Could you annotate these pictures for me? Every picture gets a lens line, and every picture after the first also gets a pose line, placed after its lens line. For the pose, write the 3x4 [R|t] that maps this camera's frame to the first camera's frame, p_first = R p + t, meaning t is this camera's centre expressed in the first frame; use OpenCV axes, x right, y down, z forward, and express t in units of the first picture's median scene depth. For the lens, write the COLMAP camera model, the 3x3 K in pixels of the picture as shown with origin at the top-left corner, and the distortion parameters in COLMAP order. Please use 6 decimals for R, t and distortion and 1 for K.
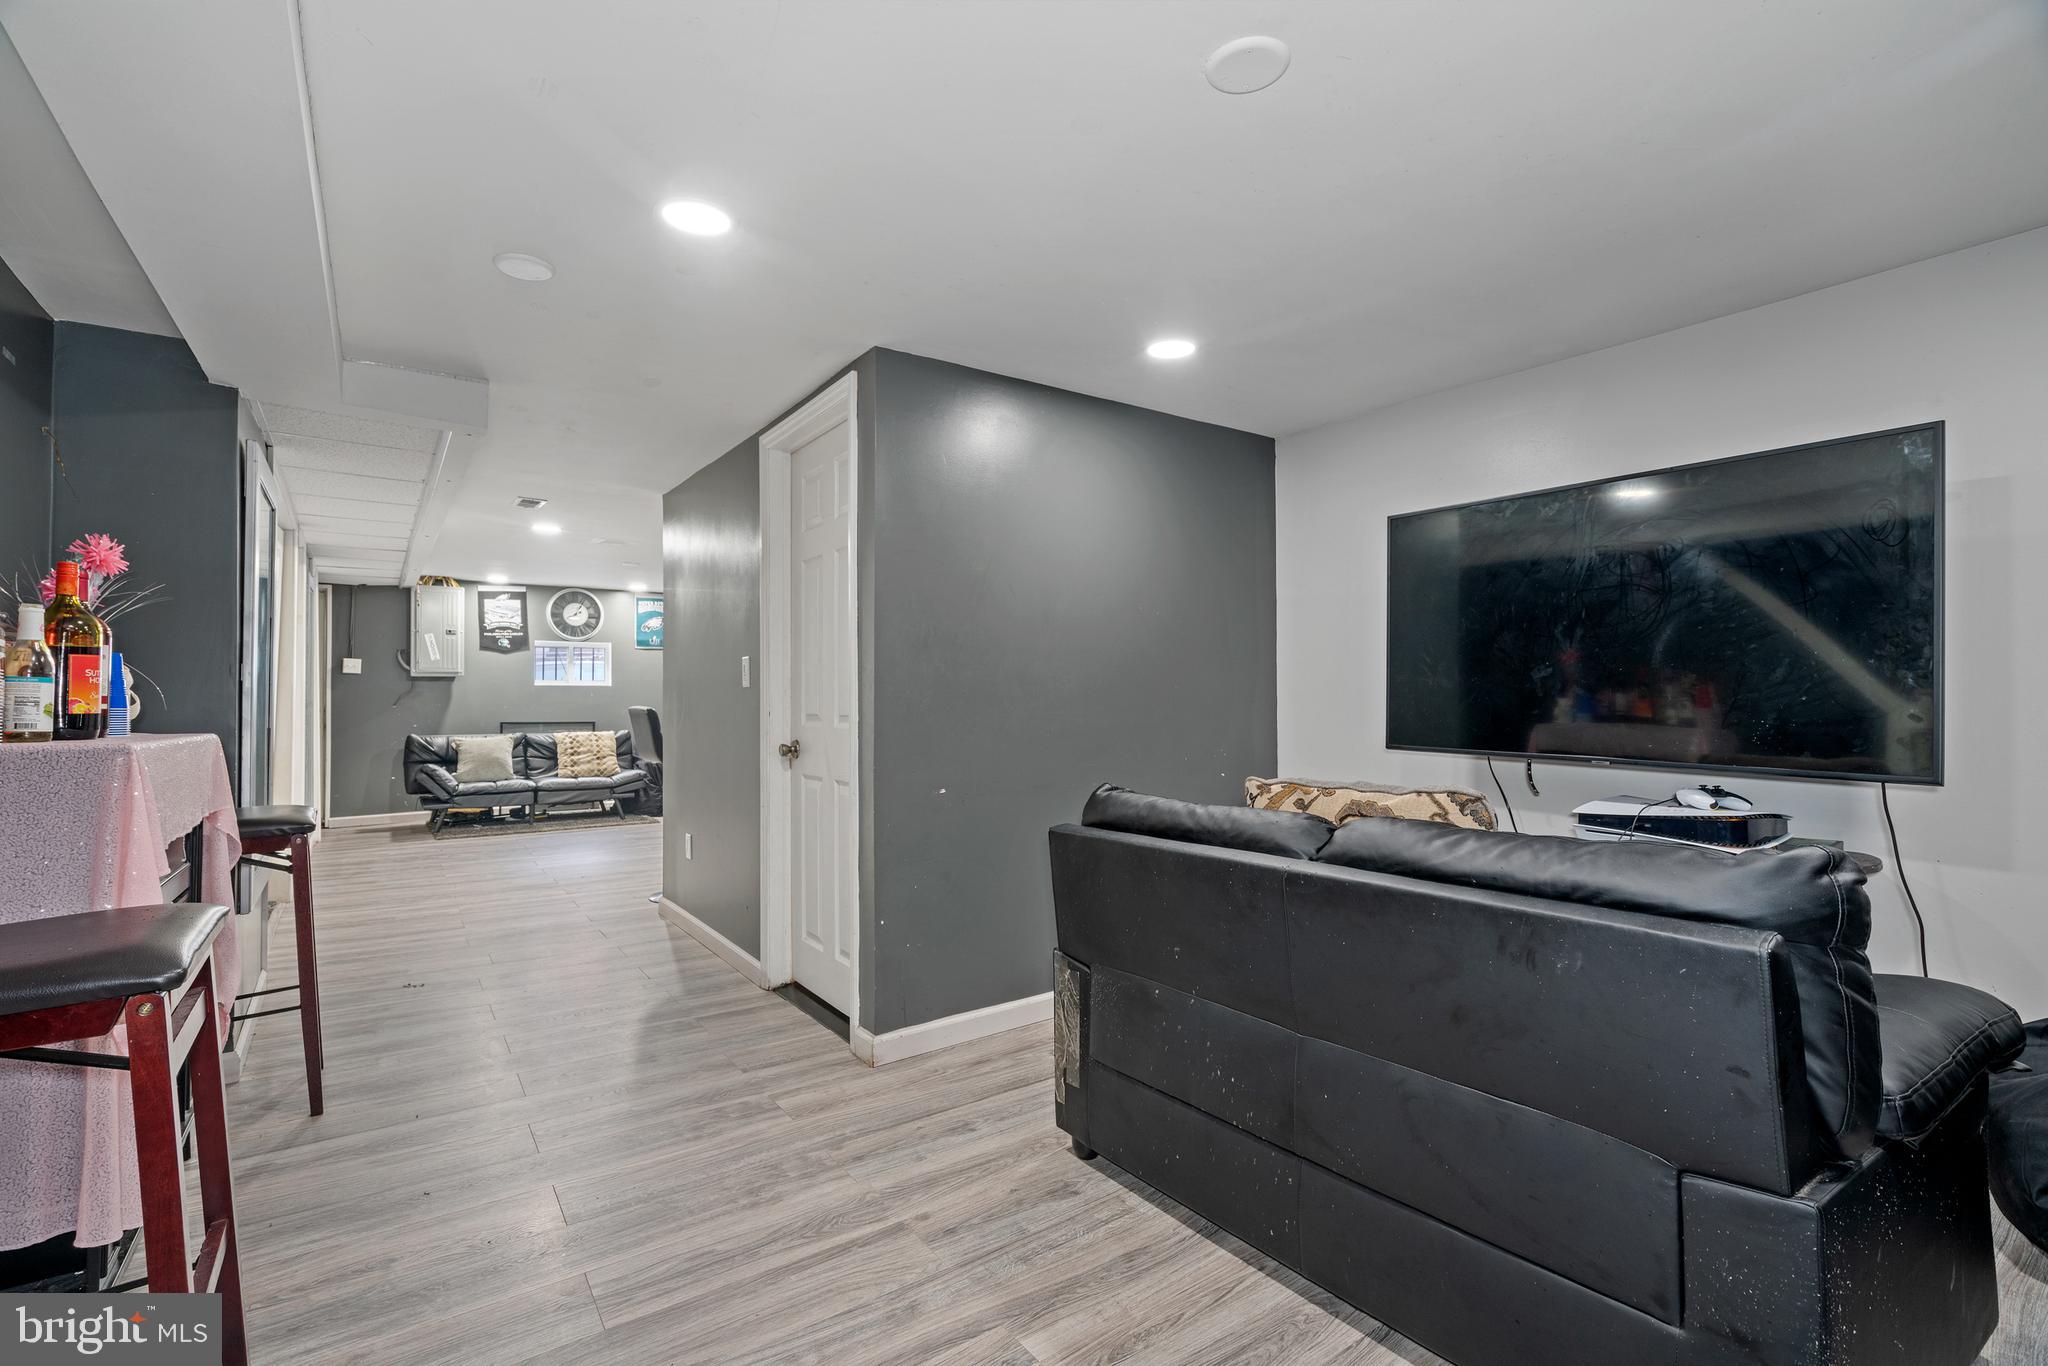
lens RADIAL K [[921.7, 0, 1013.0], [0, 921.7, 675.5], [0, 0, 1]] dist [-0.018463, -0.000338]
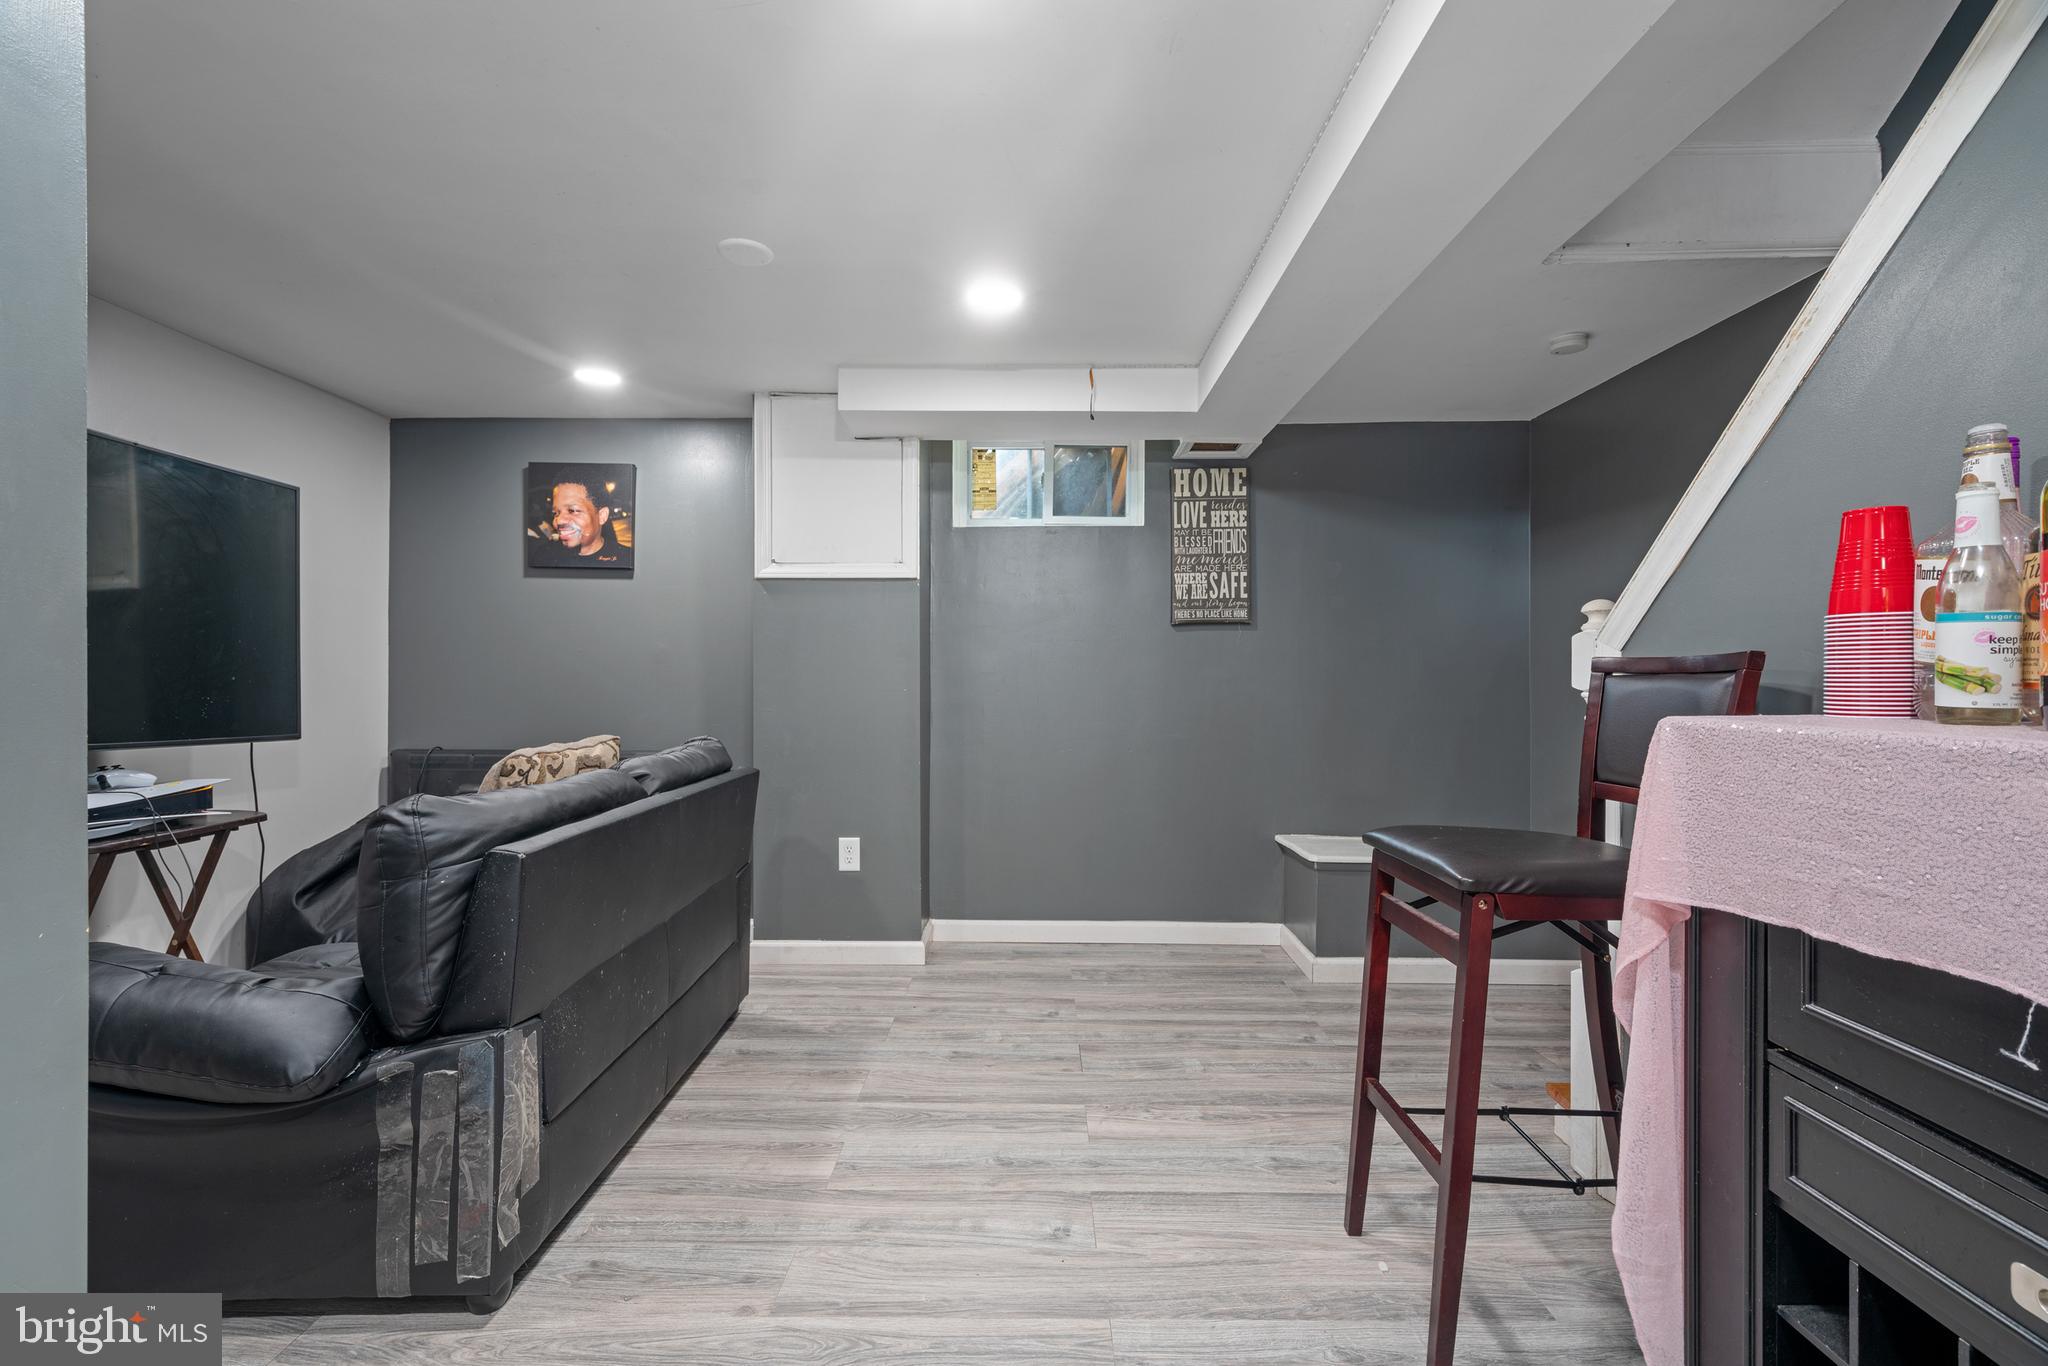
lens RADIAL K [[921.7, 0, 1017.8], [0, 921.7, 676.2], [0, 0, 1]] dist [-0.018463, -0.000338]
pose [[-0.811798, 0.001166, 0.583938, -0.342295], [-0.011471, 0.999773, -0.017944, 0.016003], [-0.583826, -0.021265, -0.811600, 0.678409]]
